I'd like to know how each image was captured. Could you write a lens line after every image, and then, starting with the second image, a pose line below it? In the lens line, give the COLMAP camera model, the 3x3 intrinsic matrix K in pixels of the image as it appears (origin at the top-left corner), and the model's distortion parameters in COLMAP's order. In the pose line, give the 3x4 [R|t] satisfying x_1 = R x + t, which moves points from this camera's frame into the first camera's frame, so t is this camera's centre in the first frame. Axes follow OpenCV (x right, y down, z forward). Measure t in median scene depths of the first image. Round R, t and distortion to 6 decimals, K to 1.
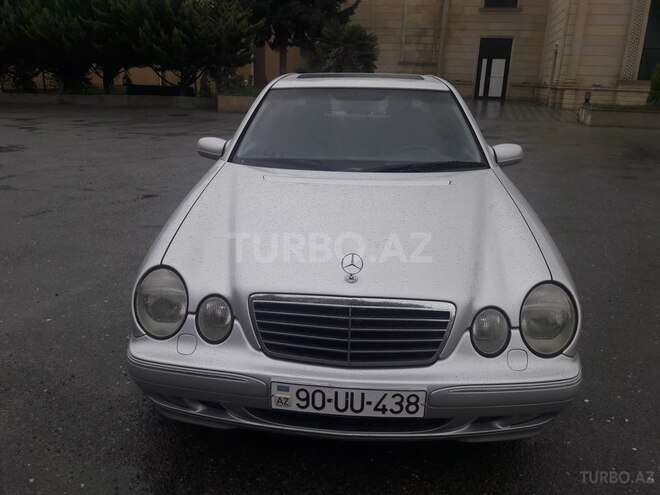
lens RADIAL K [[543.3, 0, 330.6], [0, 543.3, 251.9], [0, 0, 1]] dist [0.012222, -0.046518]
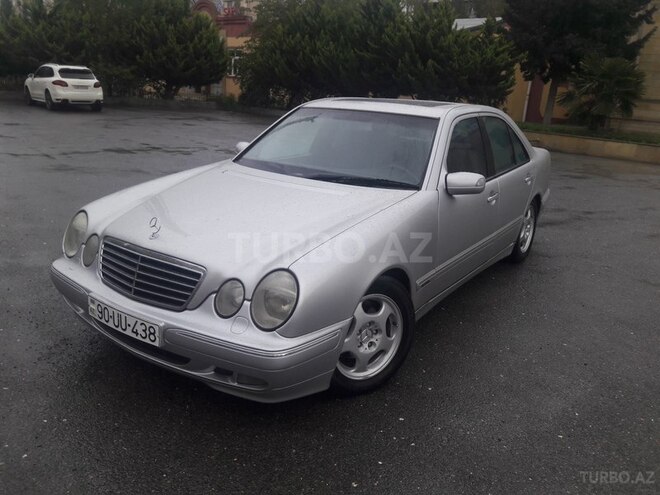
lens RADIAL K [[623.4, 0, 329.9], [0, 623.4, 245.8], [0, 0, 1]] dist [-0.077014, 0.000000]
pose [[0.835896, 0.157035, -0.525945, 0.203470], [-0.209035, 0.977069, -0.040493, 0.007324], [0.507526, 0.143789, 0.849554, -0.011311]]
